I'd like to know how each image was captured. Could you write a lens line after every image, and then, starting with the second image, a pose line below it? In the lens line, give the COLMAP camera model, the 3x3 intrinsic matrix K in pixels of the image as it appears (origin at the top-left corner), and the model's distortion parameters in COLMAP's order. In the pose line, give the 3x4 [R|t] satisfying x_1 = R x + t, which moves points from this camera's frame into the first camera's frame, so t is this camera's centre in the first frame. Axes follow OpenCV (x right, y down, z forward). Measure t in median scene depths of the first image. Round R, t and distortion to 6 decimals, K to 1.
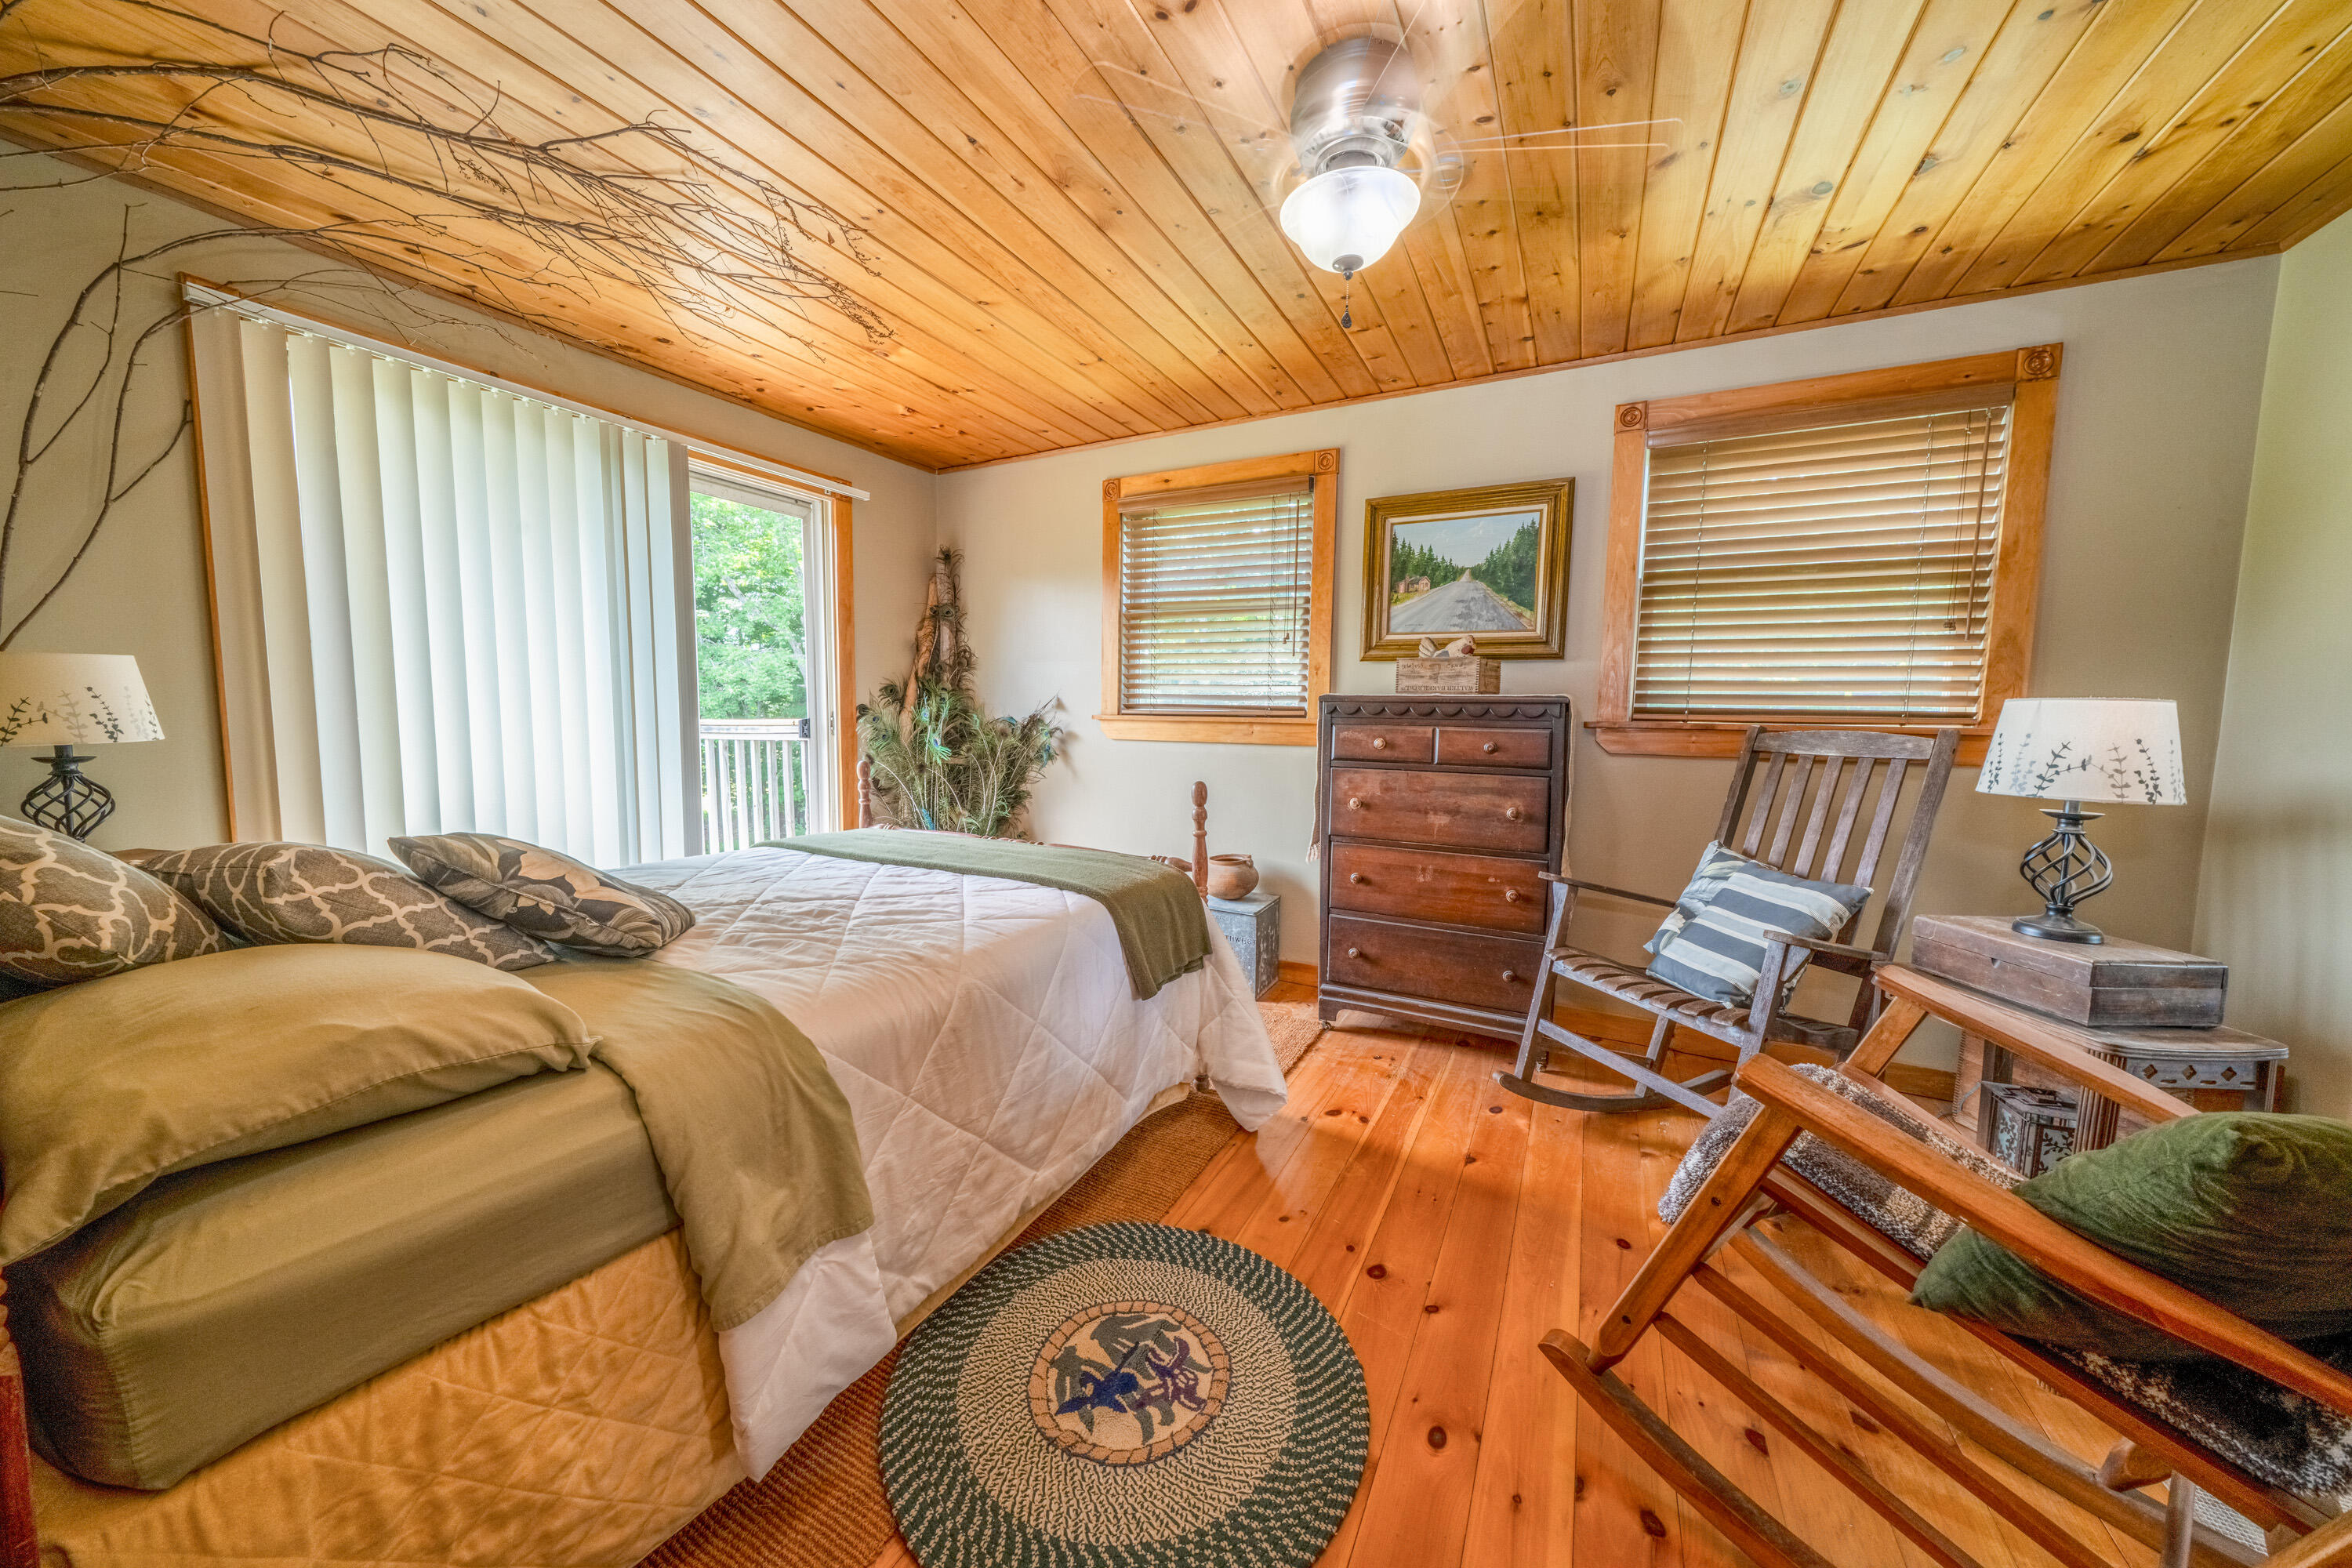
lens RADIAL K [[810.9, 0, 1153.9], [0, 810.9, 783.3], [0, 0, 1]] dist [0.001743, -0.001431]
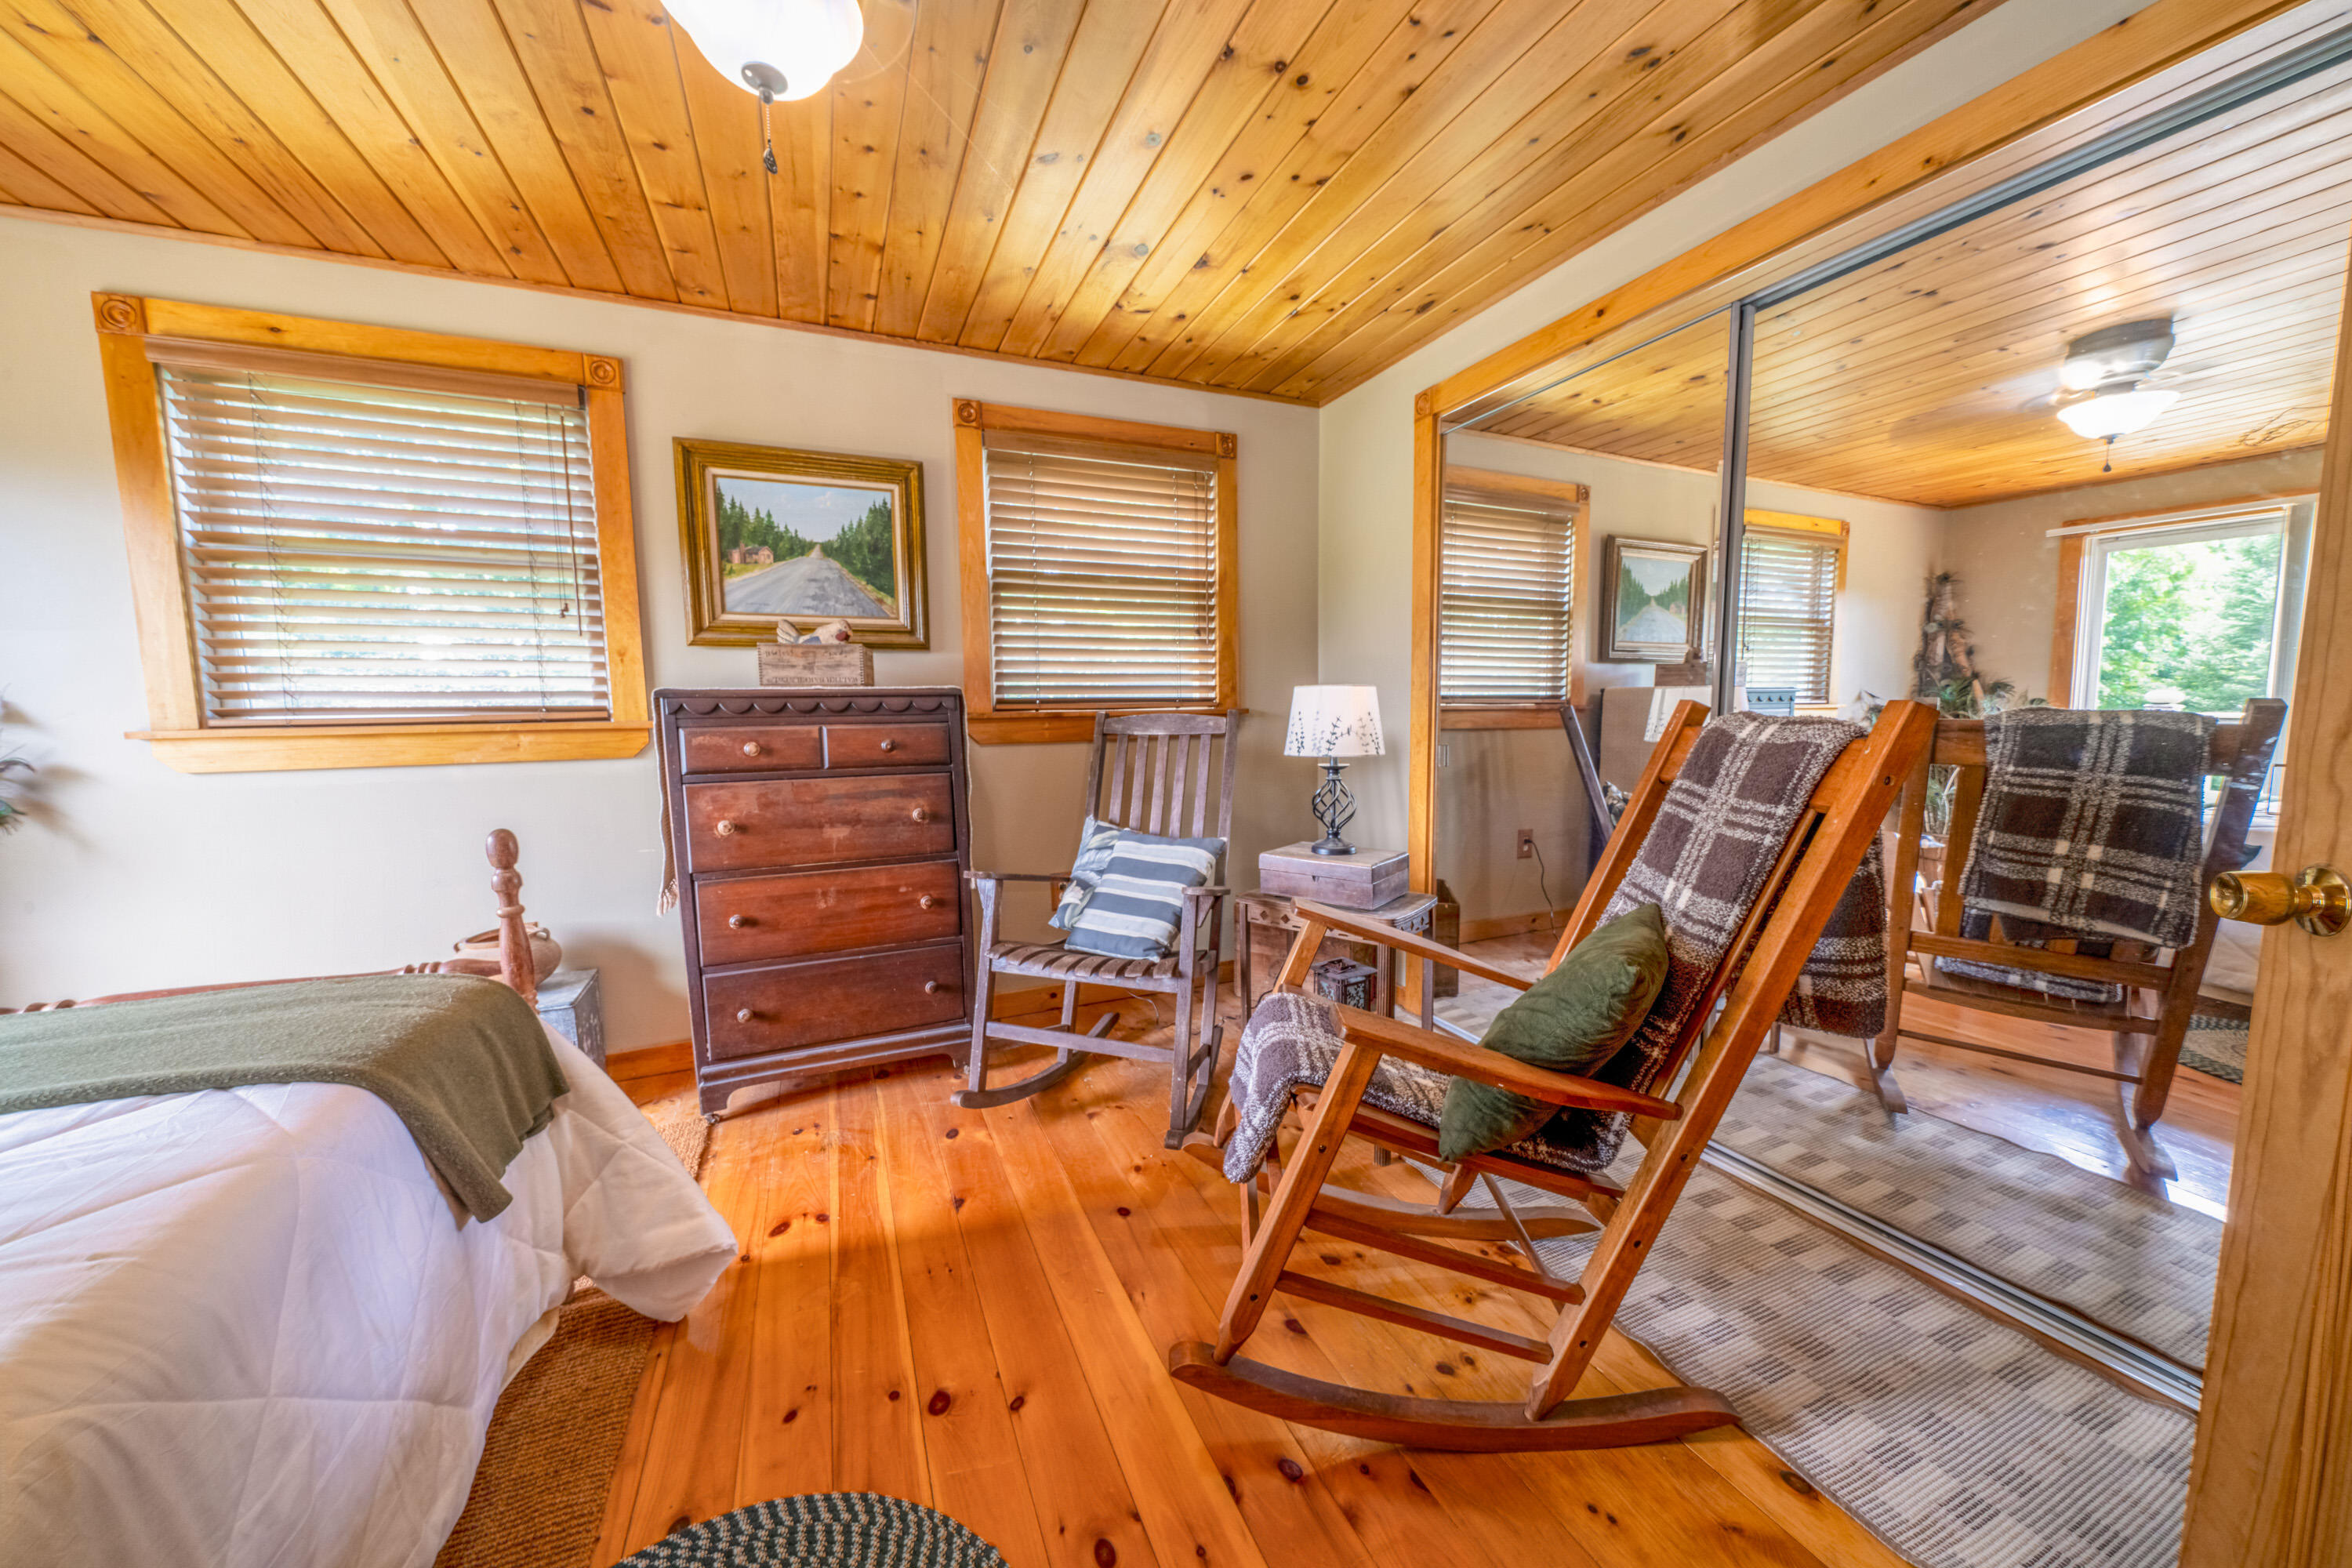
lens RADIAL K [[810.9, 0, 1175.7], [0, 810.9, 784.1], [0, 0, 1]] dist [0.001743, -0.001431]
pose [[0.623127, -0.100679, 0.775614, -0.087621], [0.094196, 0.994122, 0.053365, -0.018505], [-0.776428, 0.039807, 0.628948, 0.177262]]
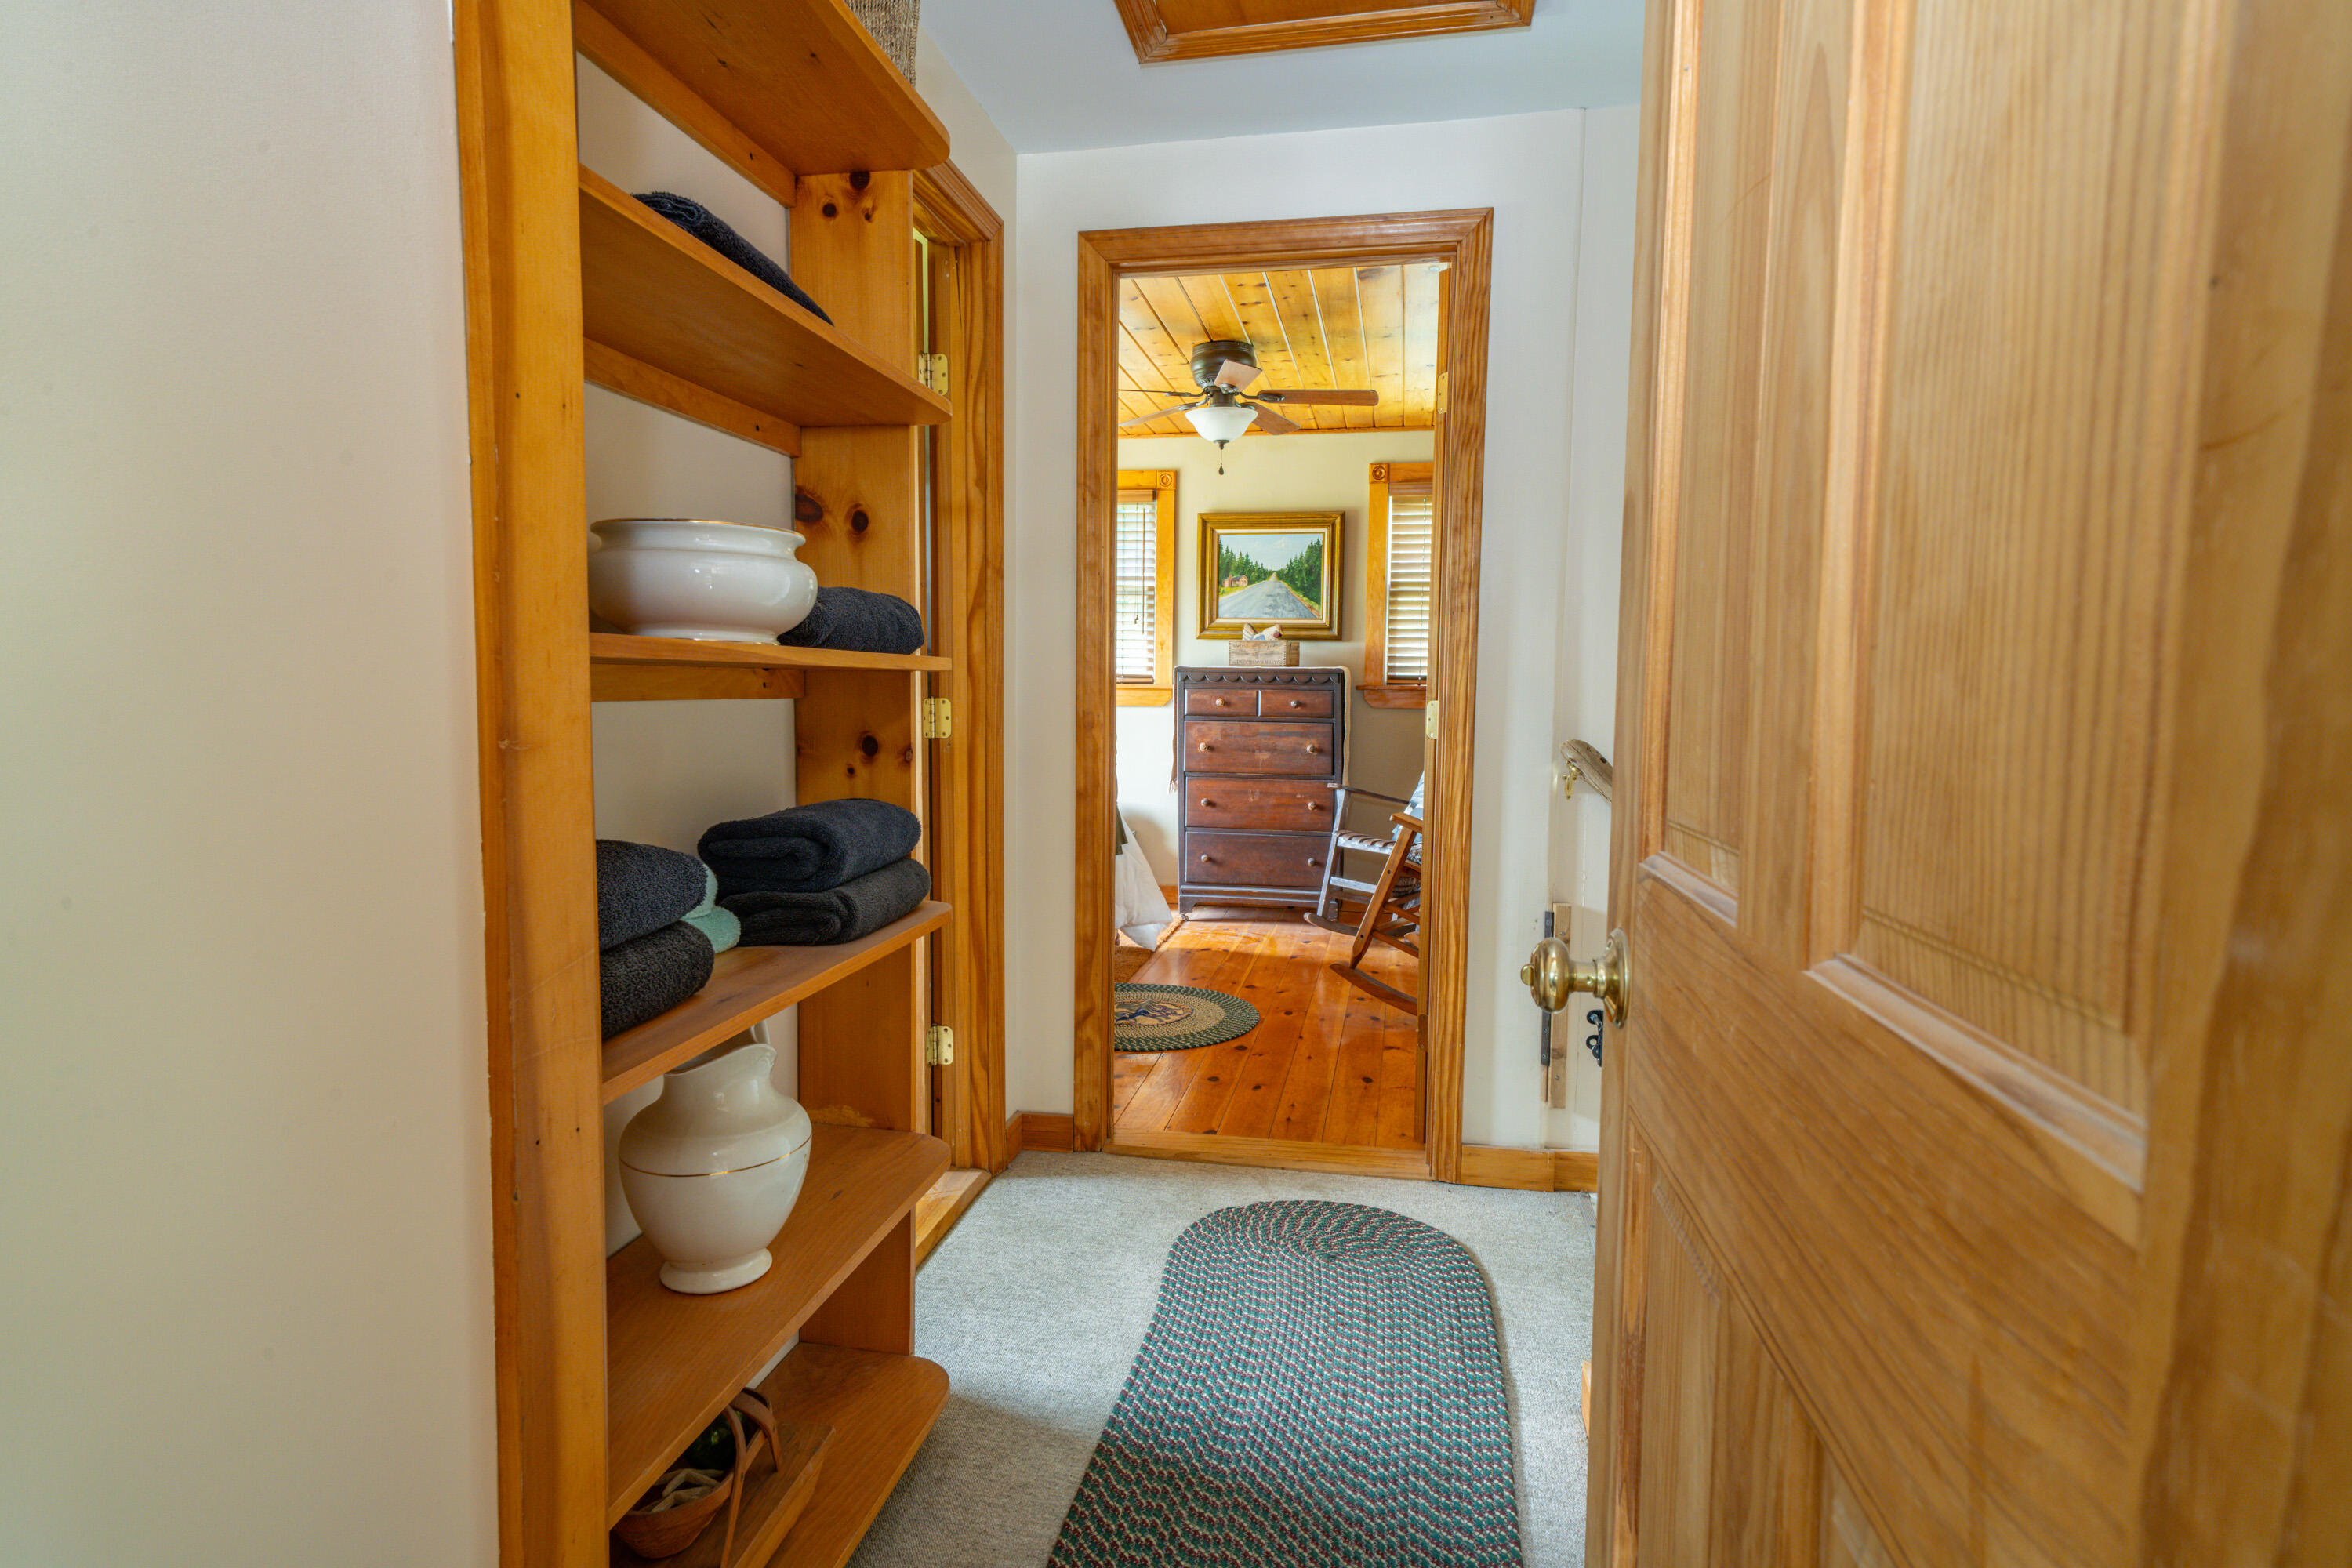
lens RADIAL K [[1242.0, 0, 1152.2], [0, 1242.0, 794.3], [0, 0, 1]] dist [0.002909, -0.000085]
pose [[0.958047, -0.031825, 0.284838, -0.447174], [0.030702, 0.999493, 0.008408, 0.087497], [-0.284962, 0.000690, 0.958539, -1.009195]]
